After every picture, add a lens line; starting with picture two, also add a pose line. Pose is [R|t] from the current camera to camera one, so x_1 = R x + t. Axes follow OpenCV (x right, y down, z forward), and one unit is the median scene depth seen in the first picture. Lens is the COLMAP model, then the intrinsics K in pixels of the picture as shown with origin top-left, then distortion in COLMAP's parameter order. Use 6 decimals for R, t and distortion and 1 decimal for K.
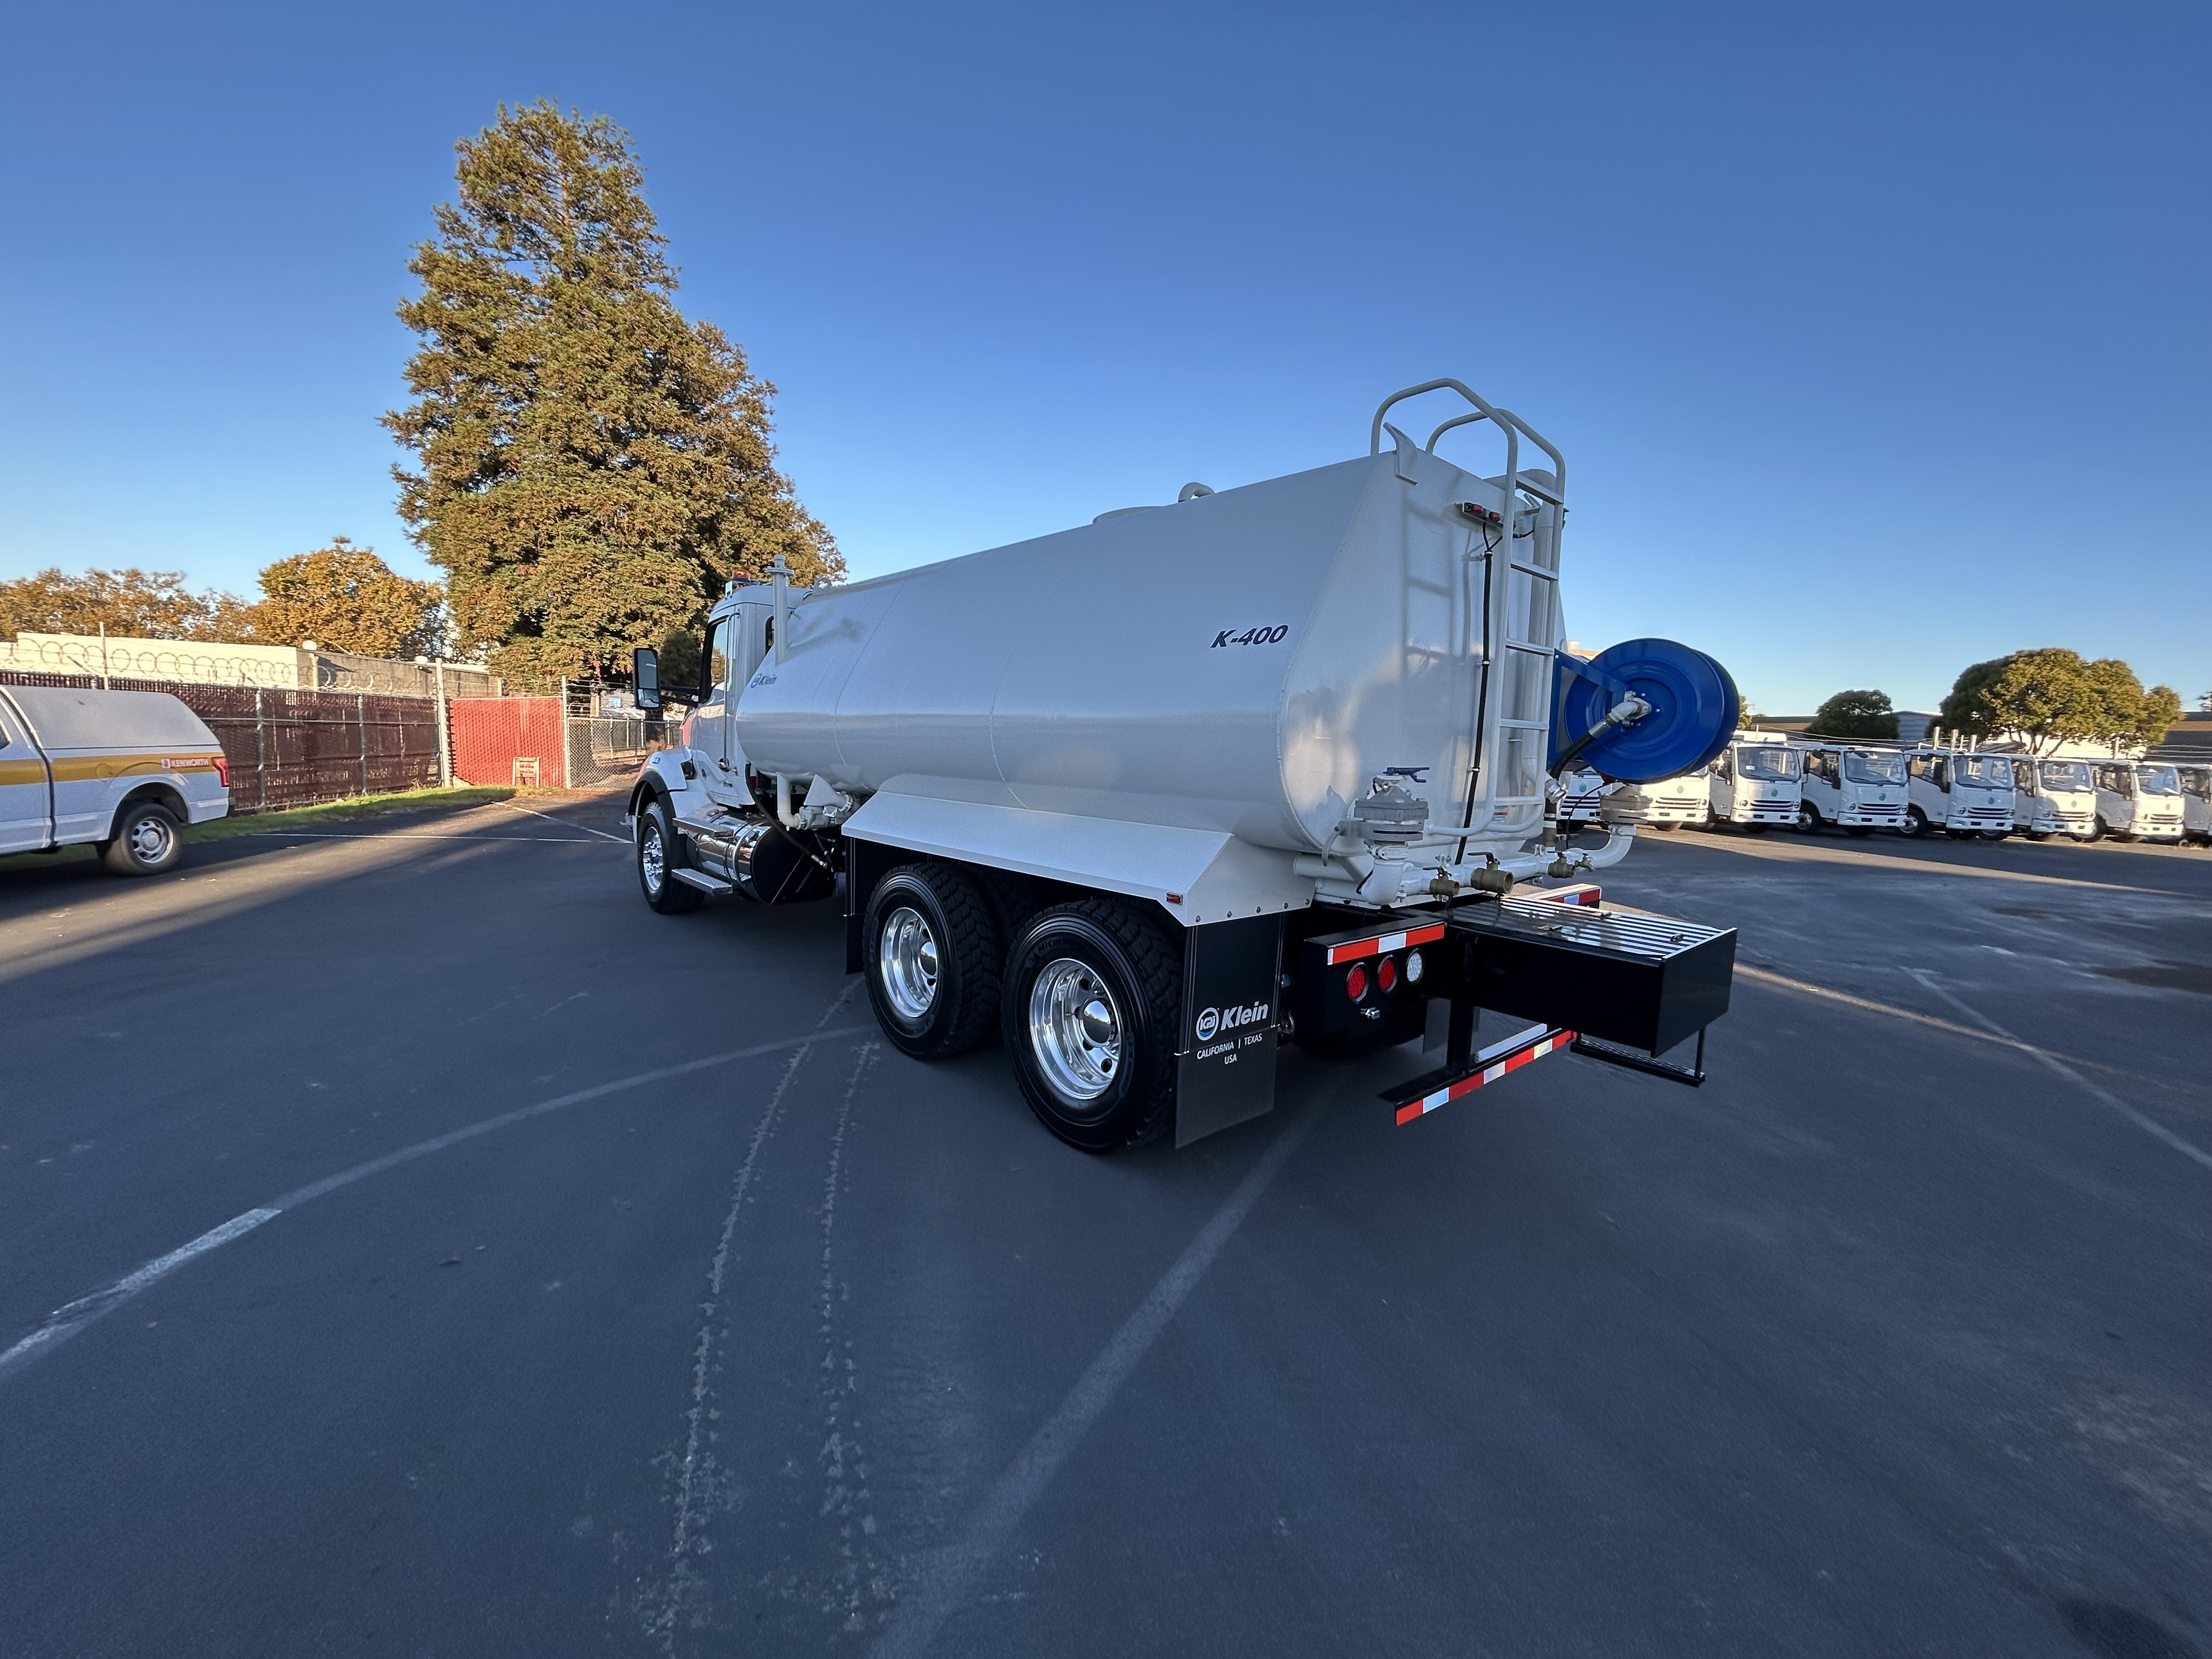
lens RADIAL K [[901.3, 0, 1085.2], [0, 901.3, 811.4], [0, 0, 1]] dist [0.006976, -0.000718]
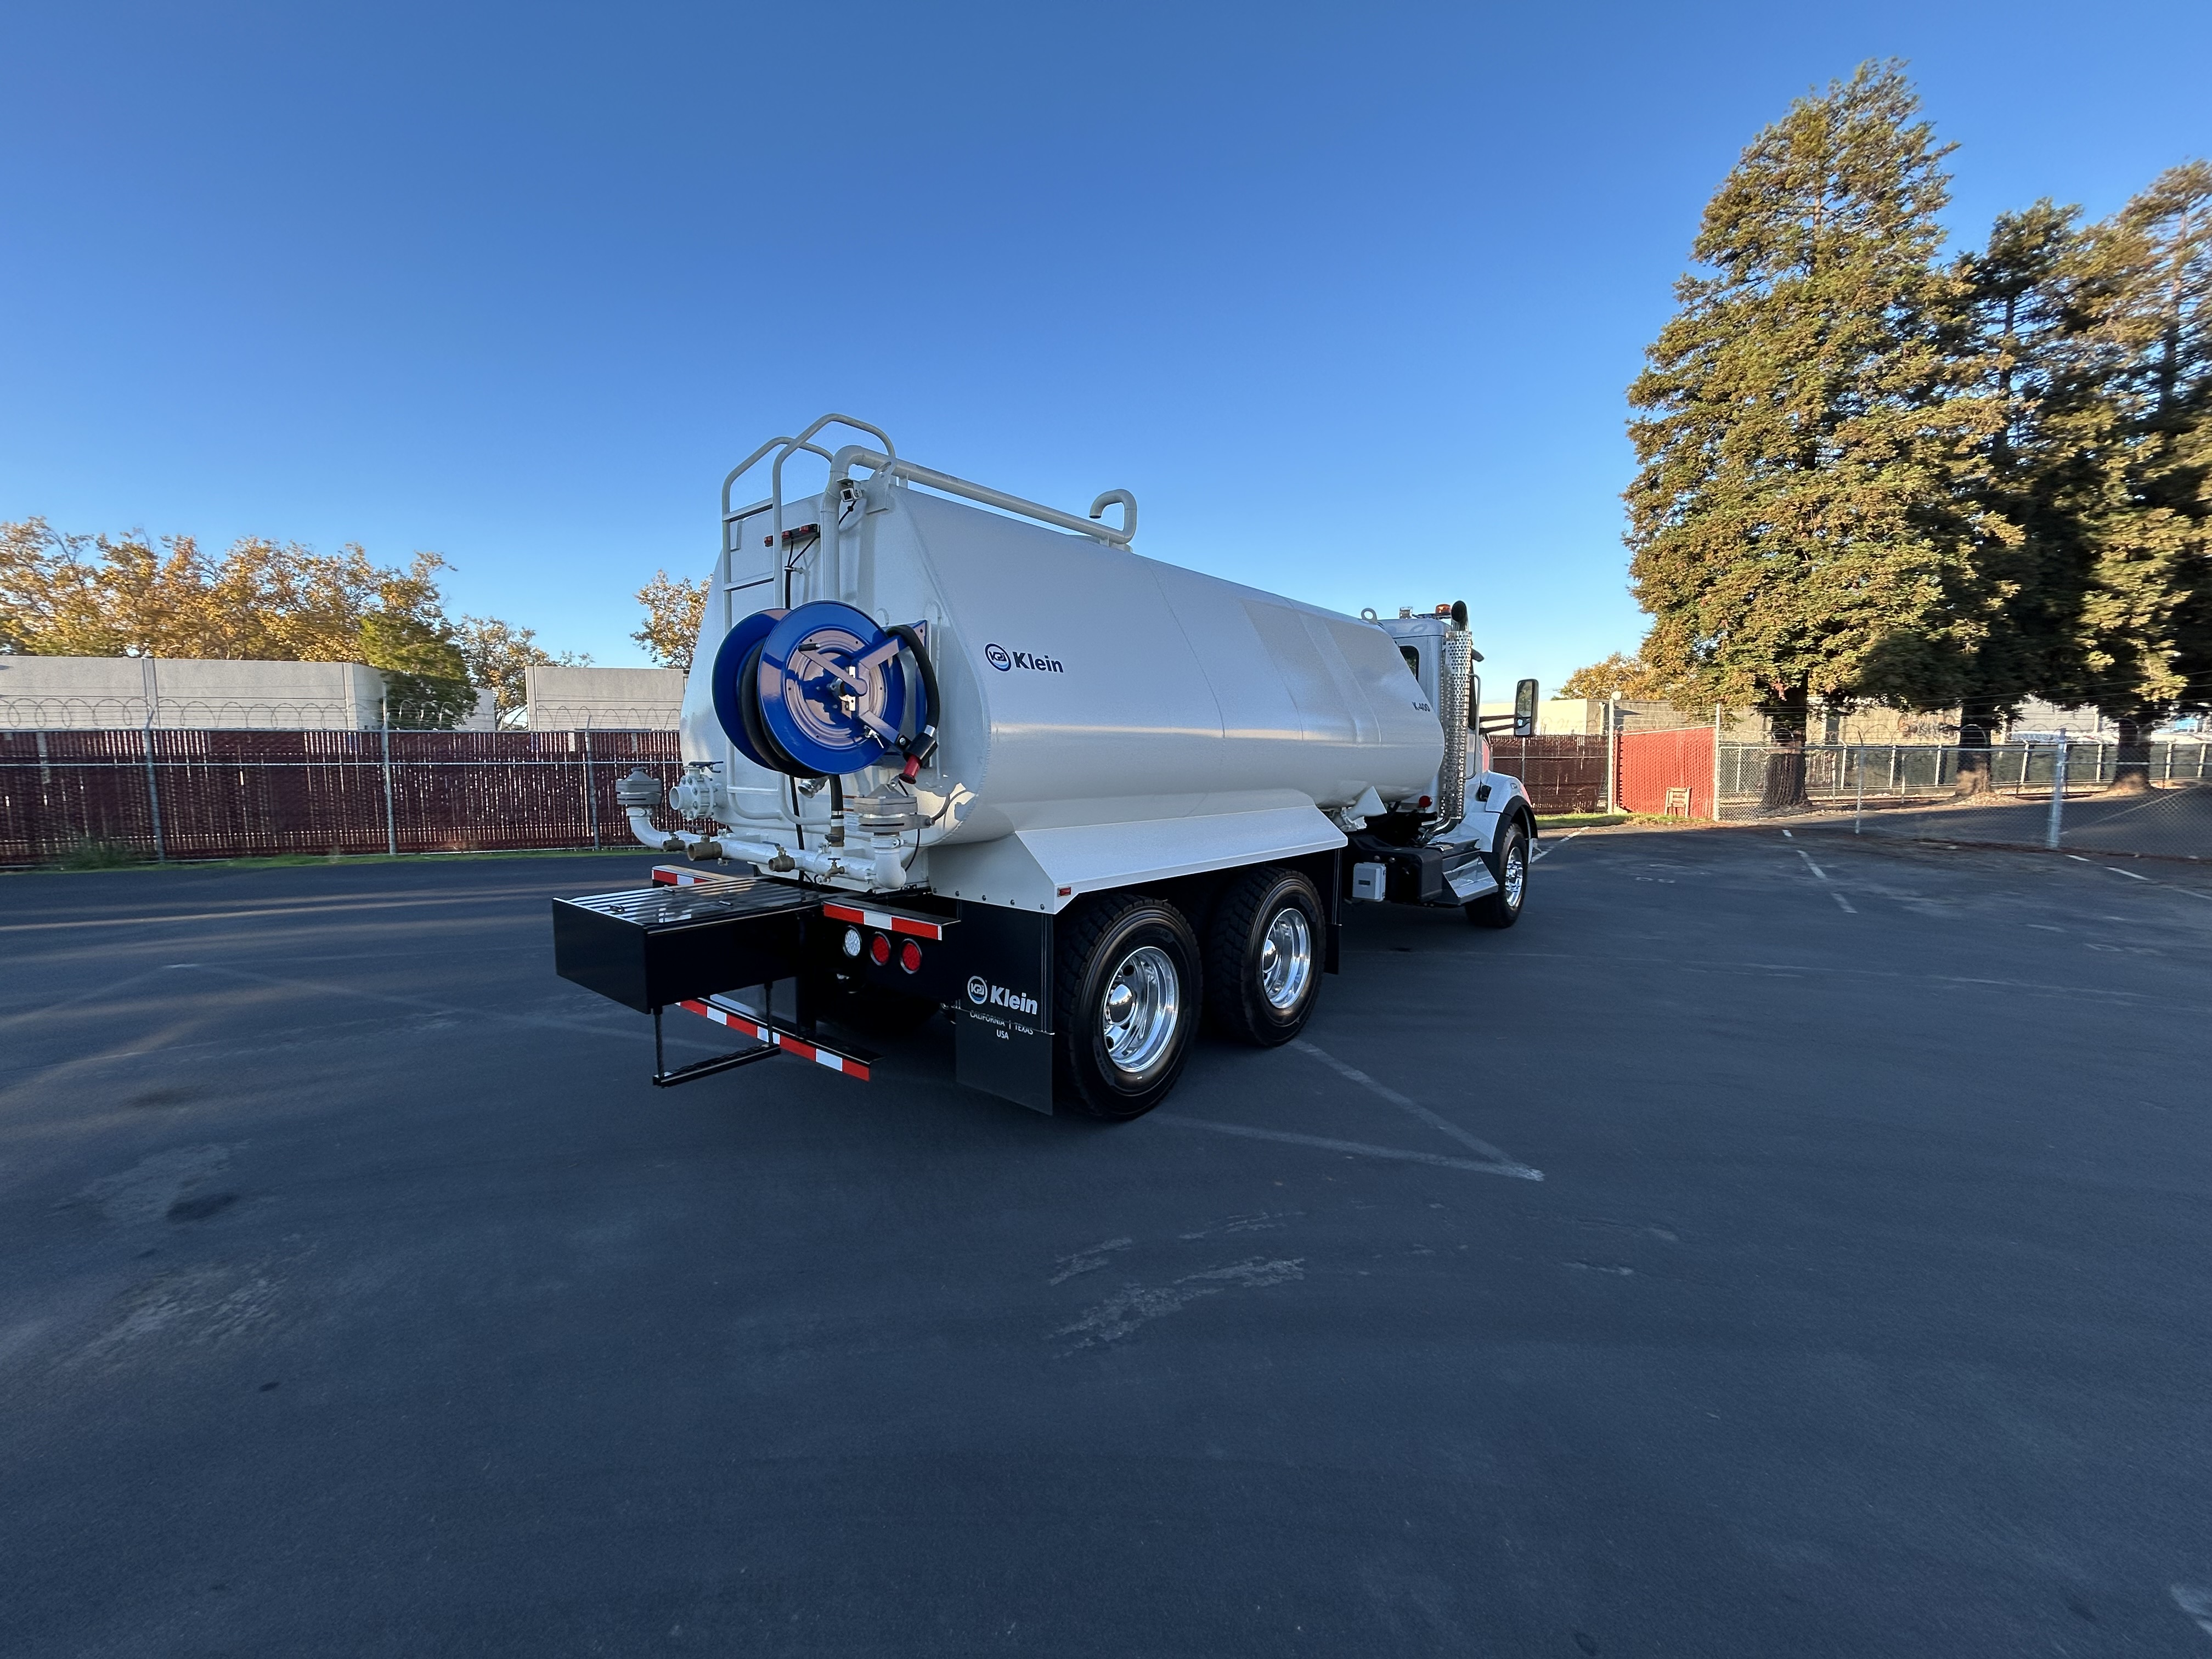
lens RADIAL K [[901.3, 0, 1122.7], [0, 901.3, 820.6], [0, 0, 1]] dist [0.006976, -0.000718]
pose [[0.167304, 0.041398, -0.985036, 0.271979], [-0.075376, 0.996731, 0.029088, -0.004613], [0.983020, 0.069382, 0.169877, 0.208685]]
